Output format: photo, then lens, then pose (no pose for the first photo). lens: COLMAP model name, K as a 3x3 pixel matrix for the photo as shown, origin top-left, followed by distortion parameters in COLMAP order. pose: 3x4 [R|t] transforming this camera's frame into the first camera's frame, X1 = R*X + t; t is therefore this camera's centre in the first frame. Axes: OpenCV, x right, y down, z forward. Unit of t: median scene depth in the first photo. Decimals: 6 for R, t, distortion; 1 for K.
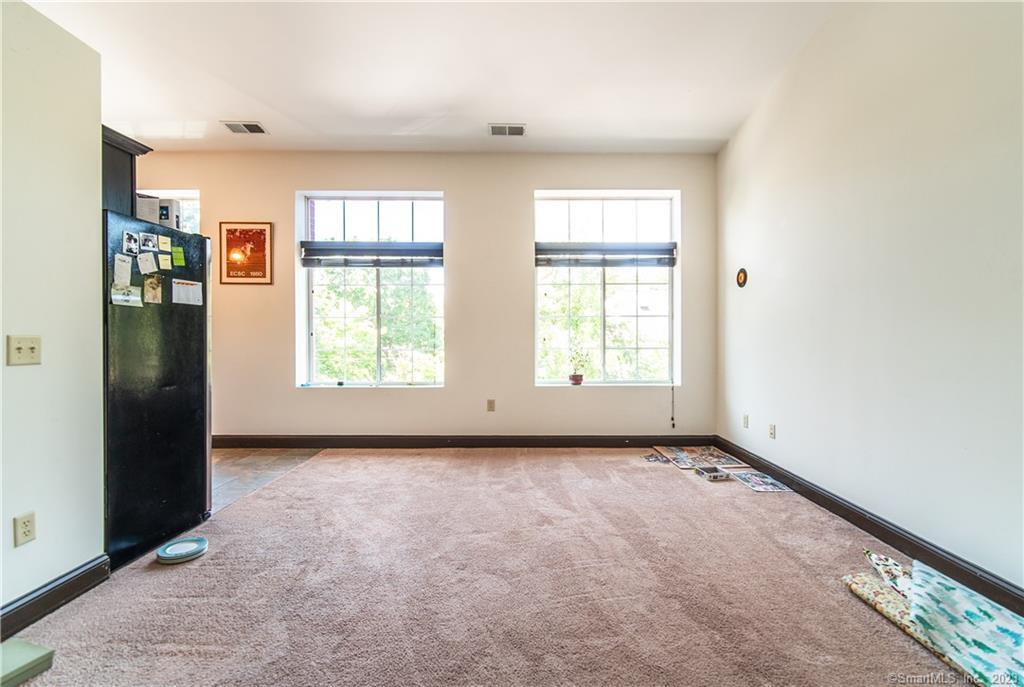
lens RADIAL K [[433.8, 0, 512.0], [0, 433.8, 343.5], [0, 0, 1]] dist [0.000344, -0.000217]
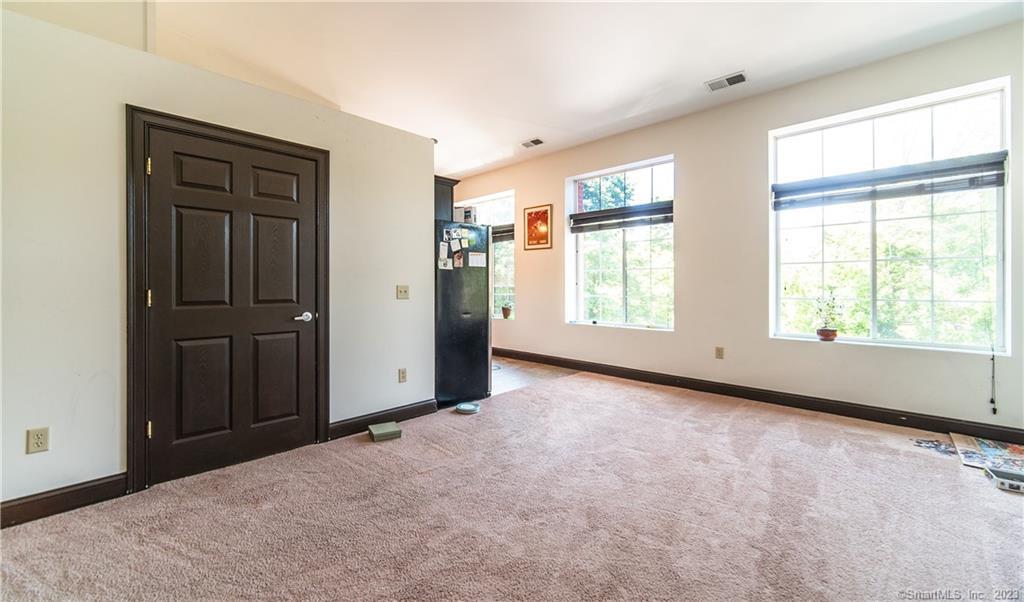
lens RADIAL K [[404.3, 0, 512.0], [0, 404.3, 293.6], [0, 0, 1]] dist [0.000853, -0.000055]
pose [[0.718266, 0.013452, -0.695638, 0.380730], [-0.010321, 0.999909, 0.008678, -0.000261], [0.695692, 0.000946, 0.718340, -0.035355]]
